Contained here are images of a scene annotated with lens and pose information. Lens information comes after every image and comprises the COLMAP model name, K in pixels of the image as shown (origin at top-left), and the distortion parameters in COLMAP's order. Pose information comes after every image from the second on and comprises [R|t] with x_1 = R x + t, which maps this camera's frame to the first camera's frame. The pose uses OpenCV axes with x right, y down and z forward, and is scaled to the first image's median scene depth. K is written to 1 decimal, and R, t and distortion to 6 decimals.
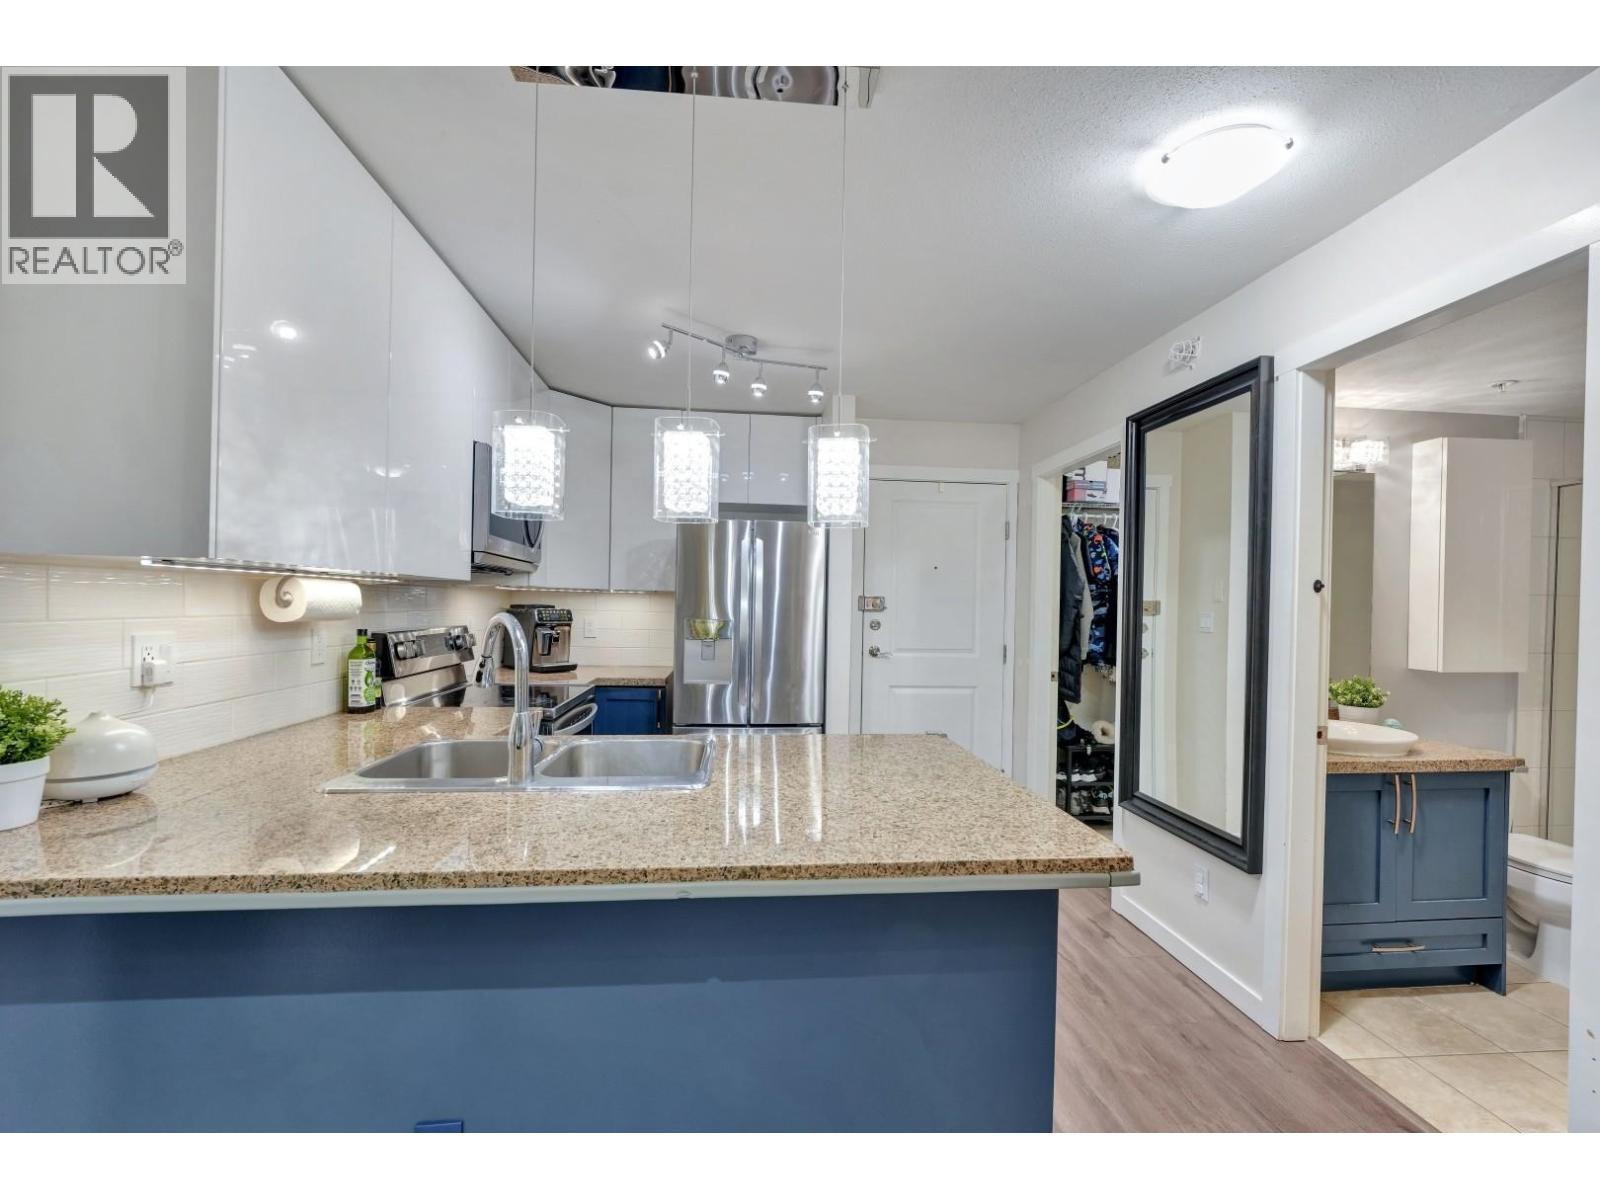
lens RADIAL K [[678.6, 0, 795.0], [0, 678.6, 607.7], [0, 0, 1]] dist [-0.005207, 0.000545]
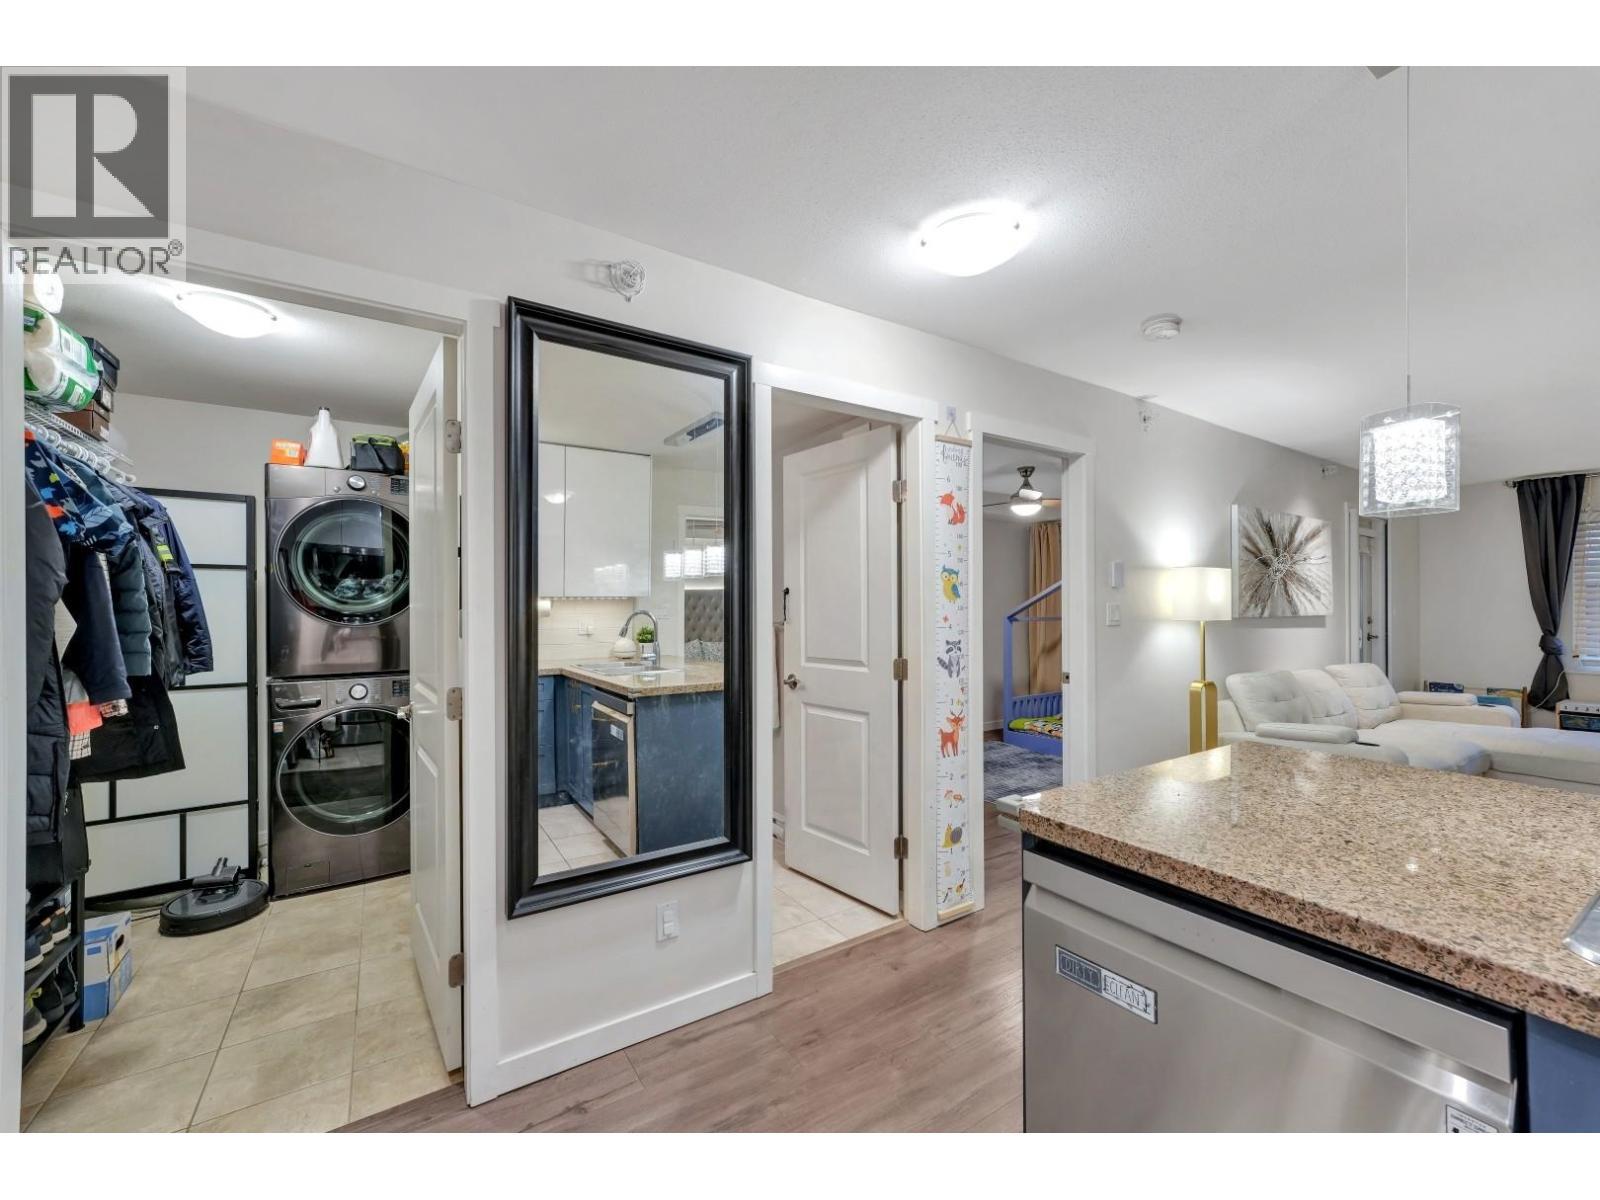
lens RADIAL K [[639.5, 0, 793.0], [0, 639.5, 606.1], [0, 0, 1]] dist [-0.008974, 0.001393]
pose [[-0.459051, -0.010568, 0.888347, -0.190667], [0.001137, 0.999921, 0.012484, -0.002245], [-0.888409, 0.006741, -0.459003, 1.253942]]
